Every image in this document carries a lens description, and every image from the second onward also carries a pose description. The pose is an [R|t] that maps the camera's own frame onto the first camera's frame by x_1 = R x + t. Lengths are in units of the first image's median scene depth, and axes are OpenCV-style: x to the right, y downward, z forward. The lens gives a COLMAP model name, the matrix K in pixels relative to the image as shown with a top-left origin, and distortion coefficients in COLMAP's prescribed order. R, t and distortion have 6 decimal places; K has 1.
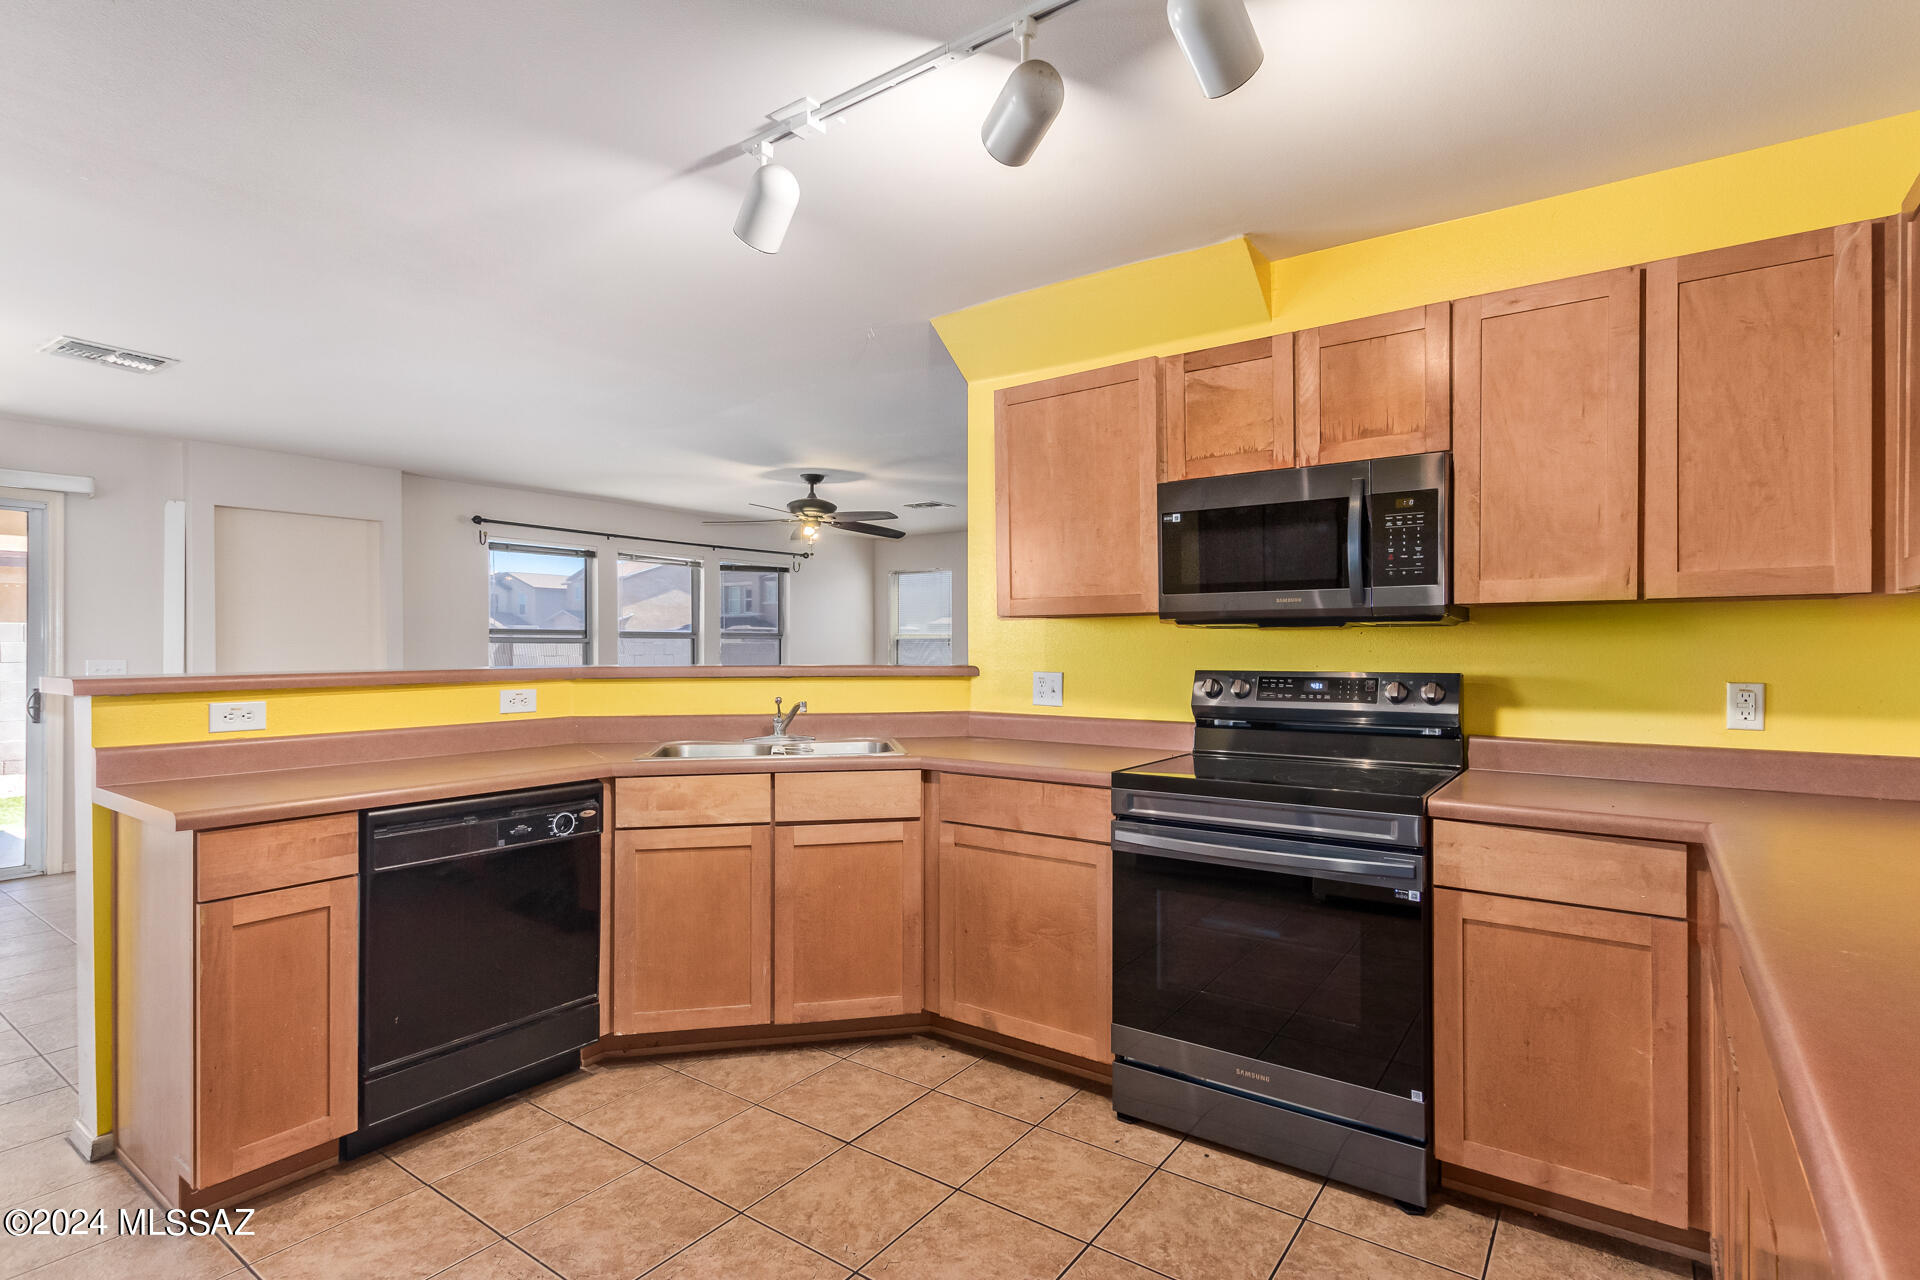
lens RADIAL K [[924.3, 0, 960.0], [0, 924.3, 640.0], [0, 0, 1]] dist [-0.003348, -0.000057]
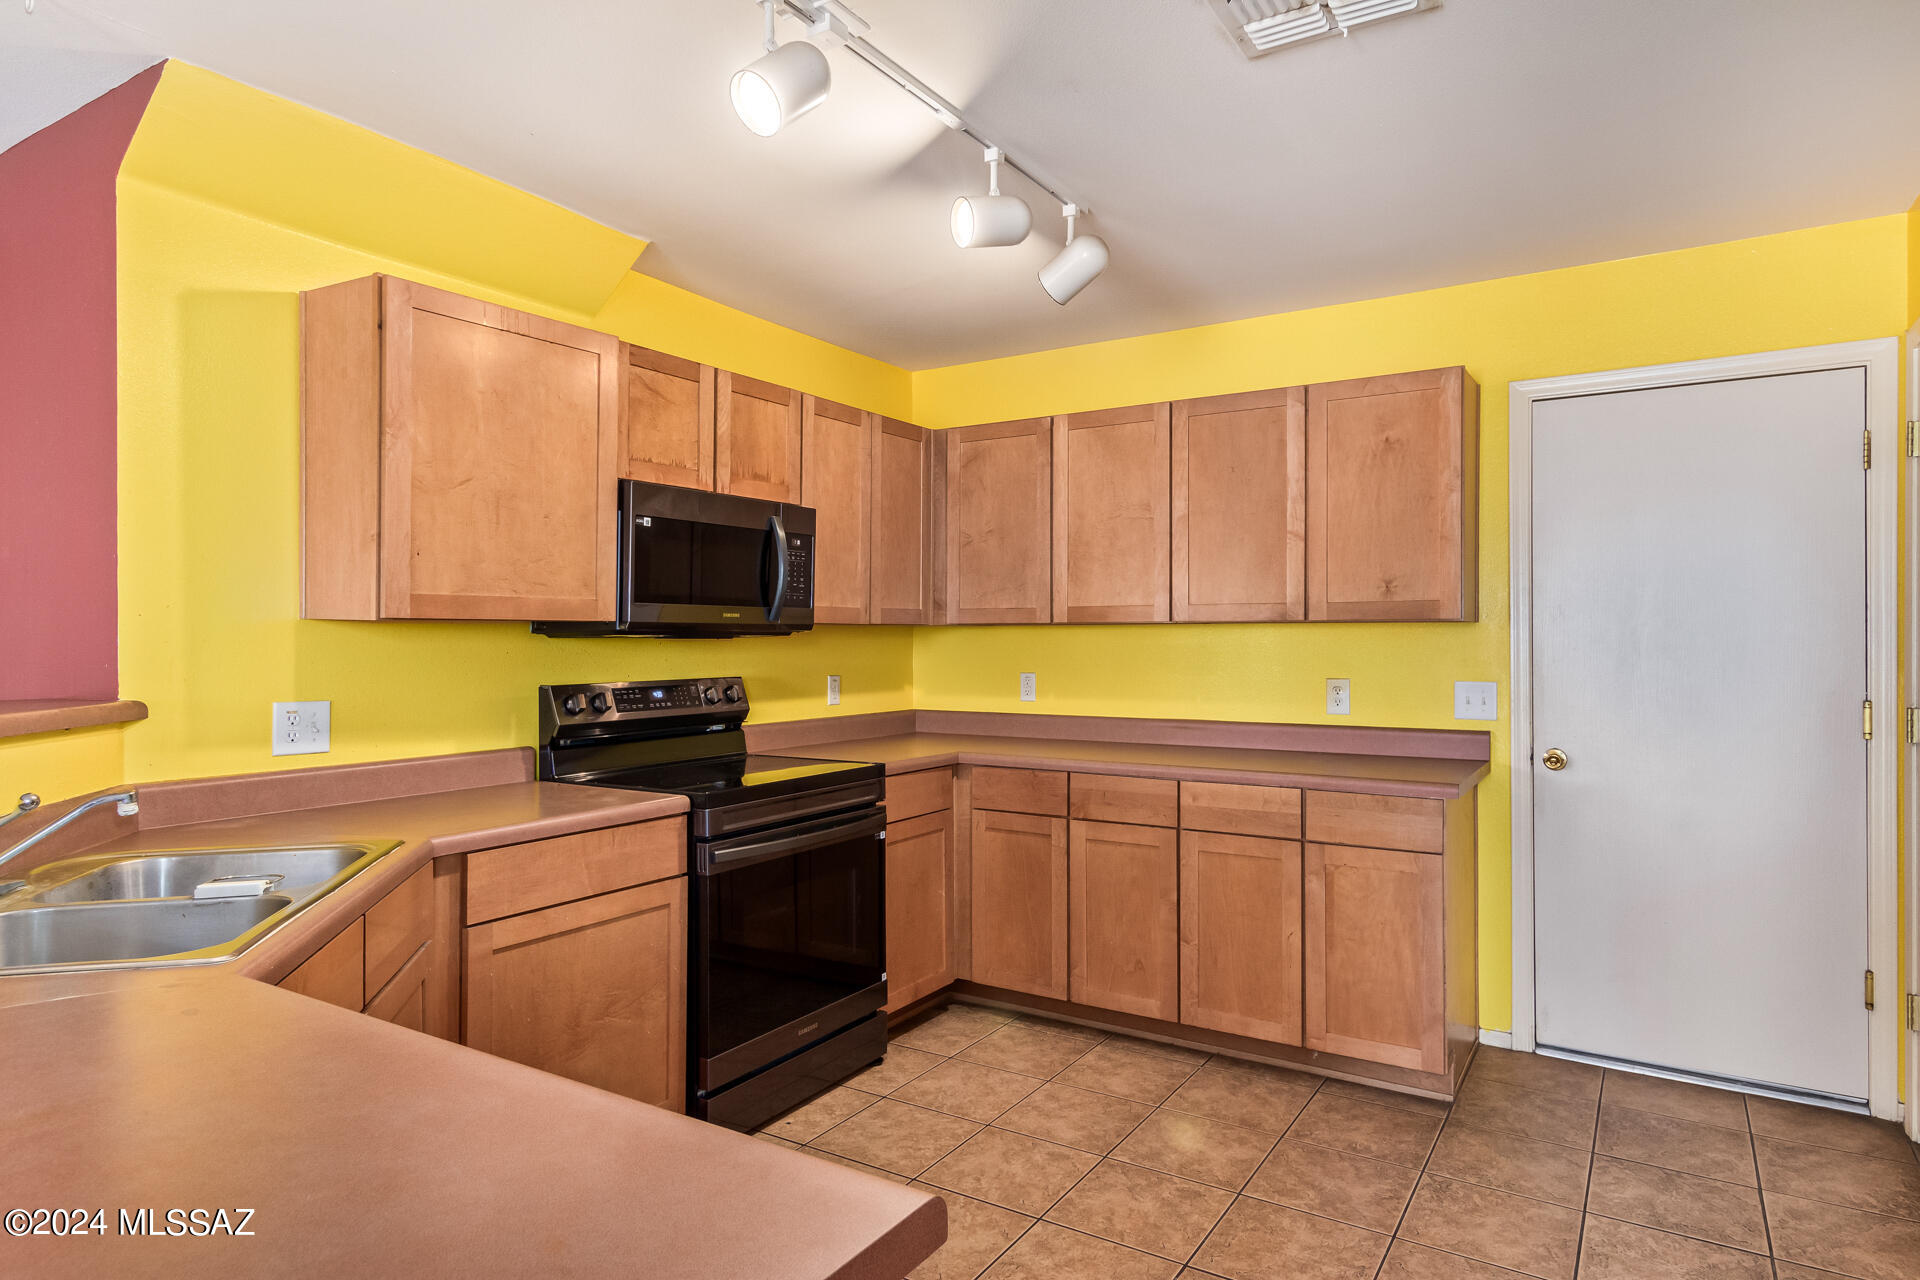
lens RADIAL K [[1103.1, 0, 960.0], [0, 1103.1, 640.0], [0, 0, 1]] dist [0.004236, 0.001166]
pose [[-0.057414, 0.002296, 0.998348, -0.942980], [-0.000231, 0.999997, -0.002313, -0.009973], [-0.998350, -0.000363, -0.057413, 0.780470]]
